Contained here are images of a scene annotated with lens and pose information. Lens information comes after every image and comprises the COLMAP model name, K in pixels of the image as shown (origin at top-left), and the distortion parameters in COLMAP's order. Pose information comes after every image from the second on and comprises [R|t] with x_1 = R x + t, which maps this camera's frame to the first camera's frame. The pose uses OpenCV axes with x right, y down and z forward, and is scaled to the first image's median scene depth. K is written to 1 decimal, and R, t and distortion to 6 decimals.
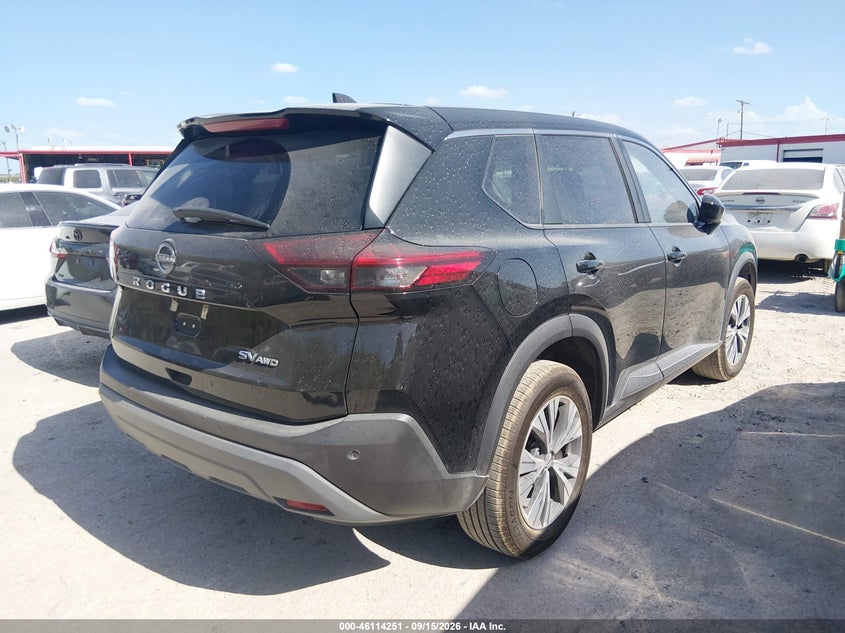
lens RADIAL K [[607.5, 0, 422.5], [0, 607.5, 316.5], [0, 0, 1]] dist [0.072370, -0.108124]
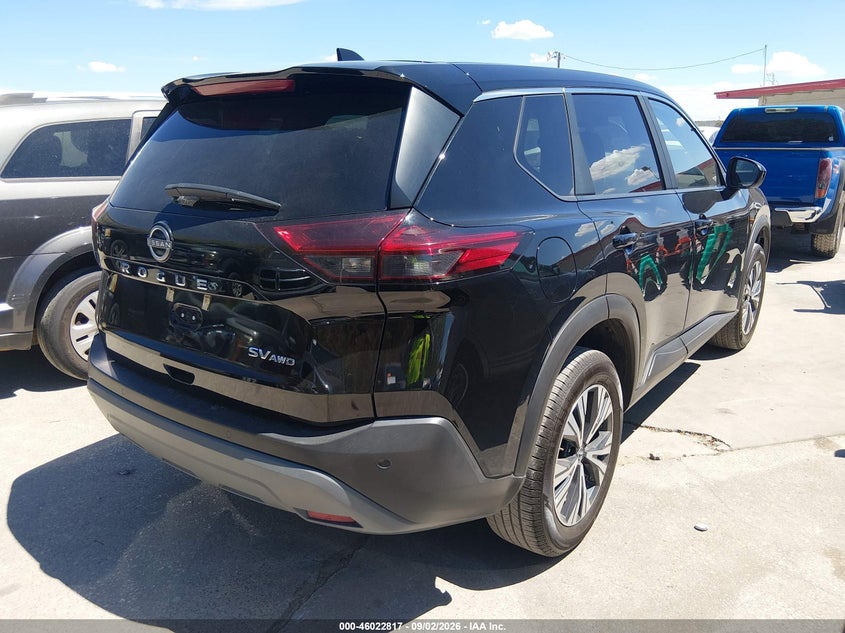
lens RADIAL K [[607.5, 0, 422.5], [0, 607.5, 316.5], [0, 0, 1]] dist [0.072370, -0.108124]
pose [[0.999414, -0.019550, 0.028086, -0.068090], [0.017692, 0.997731, 0.064955, -0.040610], [-0.029292, -0.064420, 0.997493, 0.103543]]
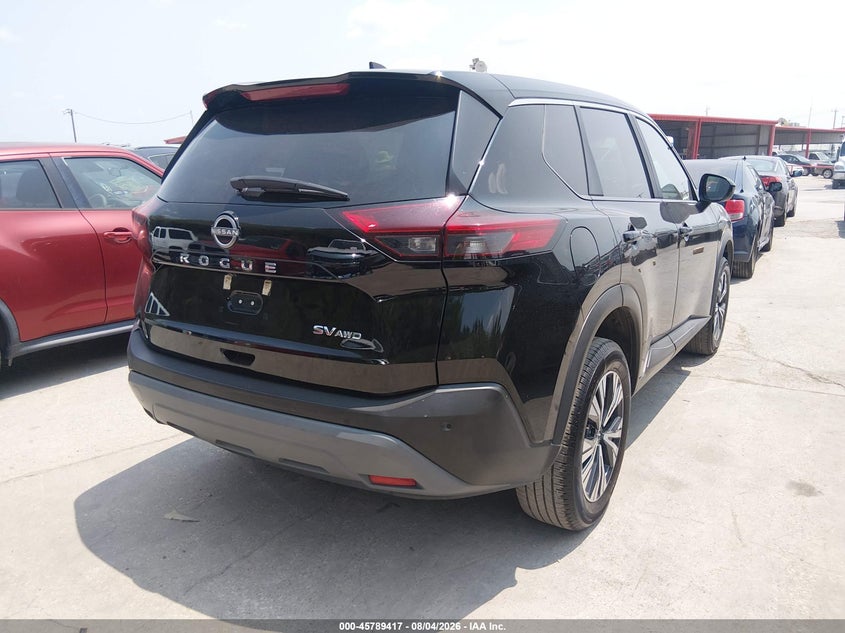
lens RADIAL K [[607.5, 0, 422.5], [0, 607.5, 316.5], [0, 0, 1]] dist [0.072370, -0.108124]
pose [[0.994092, -0.030840, 0.104068, -0.218422], [0.029761, 0.999486, 0.011903, 0.033077], [-0.104381, -0.008736, 0.994499, 0.032814]]
